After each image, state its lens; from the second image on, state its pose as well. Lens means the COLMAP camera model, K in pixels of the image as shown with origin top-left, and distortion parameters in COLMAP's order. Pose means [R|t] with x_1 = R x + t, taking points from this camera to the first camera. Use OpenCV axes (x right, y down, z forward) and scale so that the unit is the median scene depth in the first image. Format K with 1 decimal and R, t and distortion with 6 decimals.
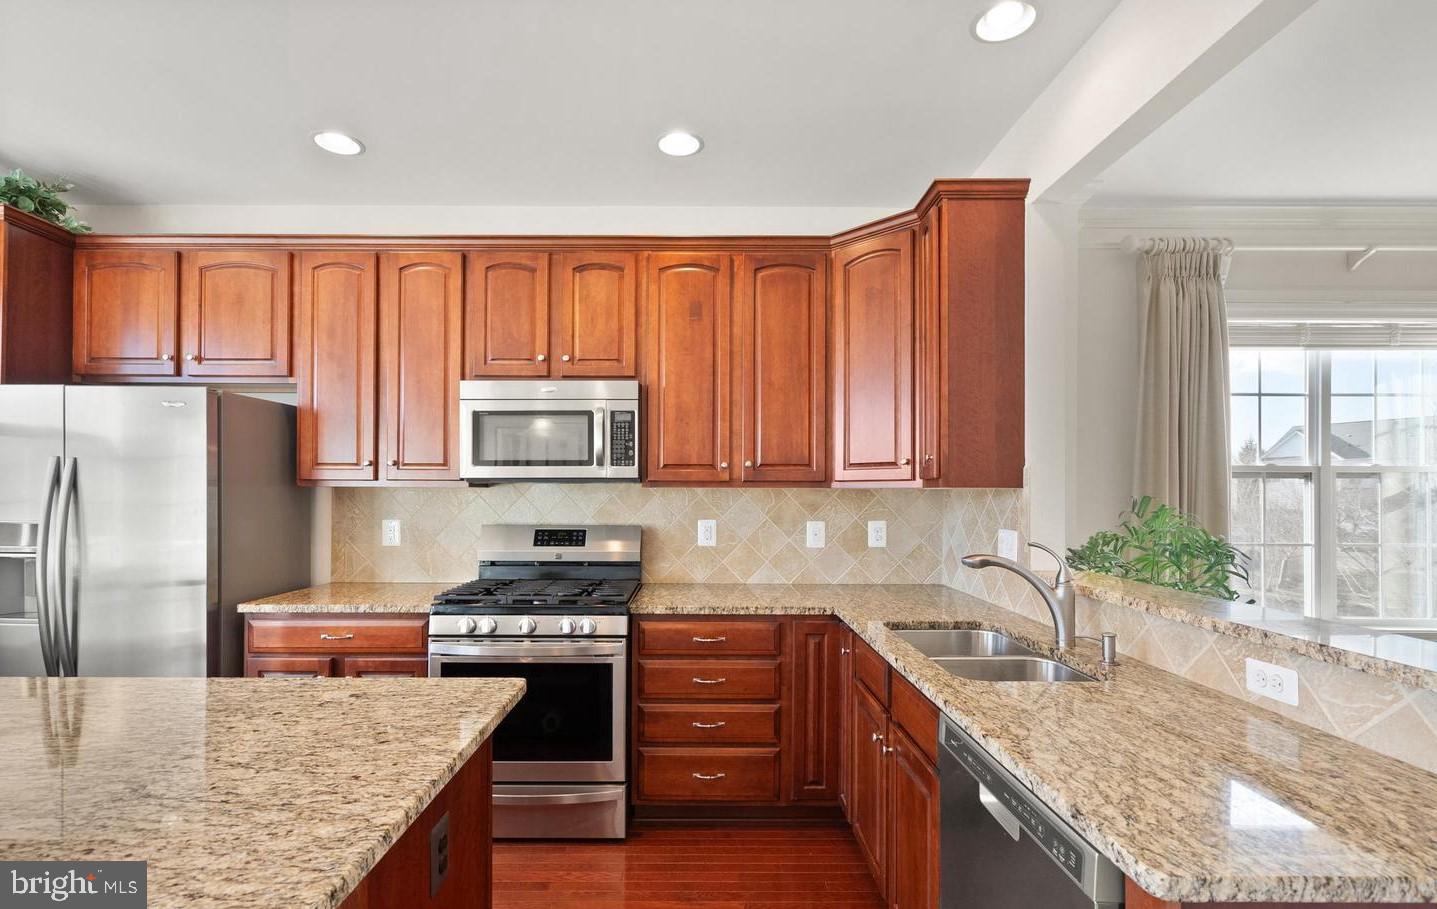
lens RADIAL K [[670.9, 0, 697.7], [0, 670.9, 484.4], [0, 0, 1]] dist [-0.007478, 0.003859]
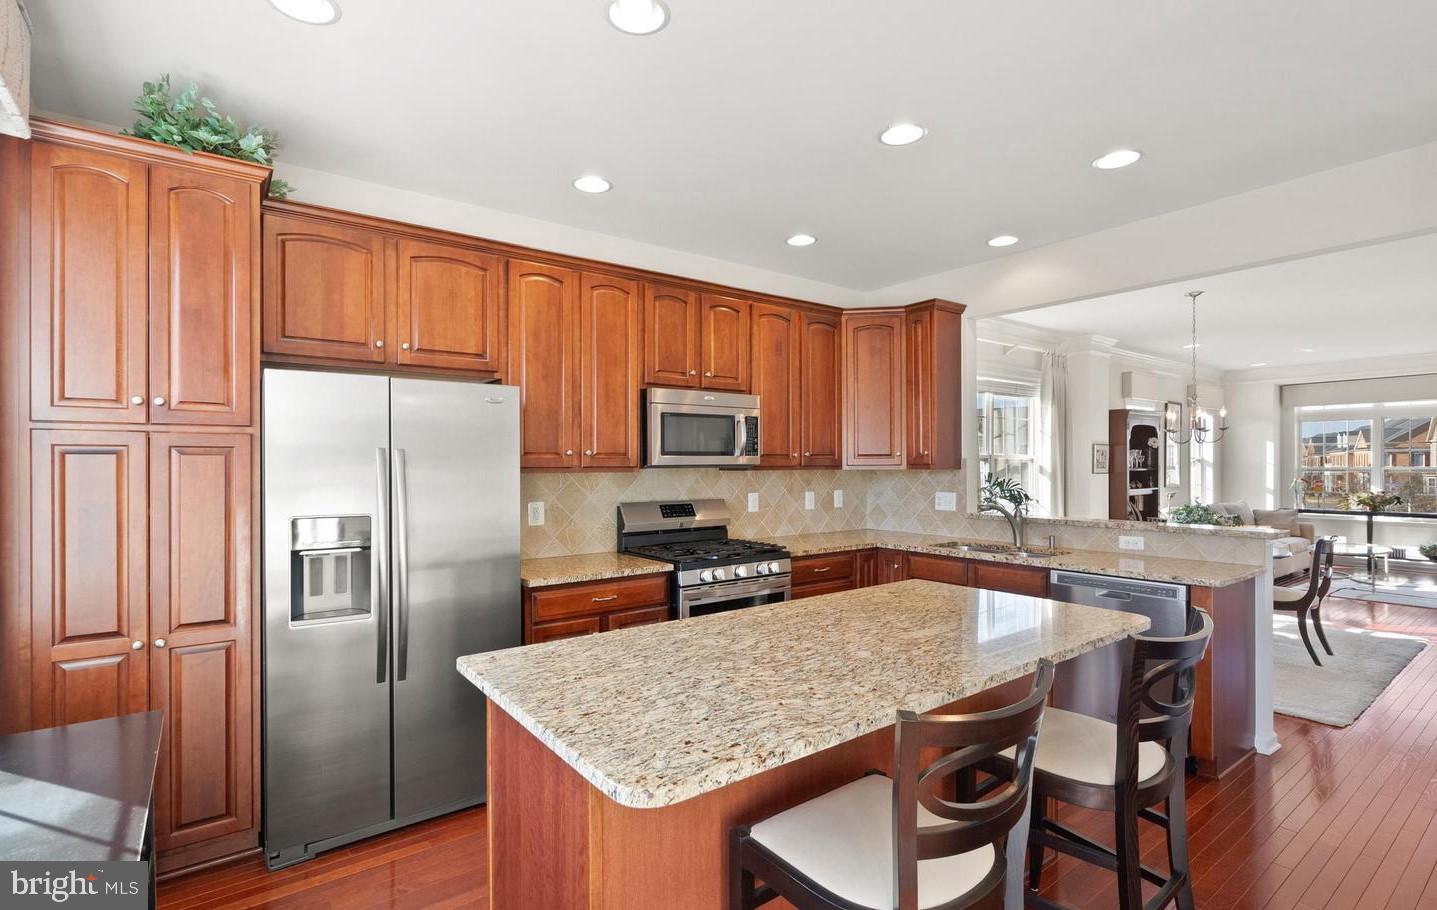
lens RADIAL K [[670.9, 0, 707.6], [0, 670.9, 467.7], [0, 0, 1]] dist [-0.007478, 0.003859]
pose [[0.806520, -0.010108, 0.591120, -0.982064], [0.000922, 0.999874, 0.015839, -0.024656], [-0.591205, -0.012229, 0.806428, -0.075014]]
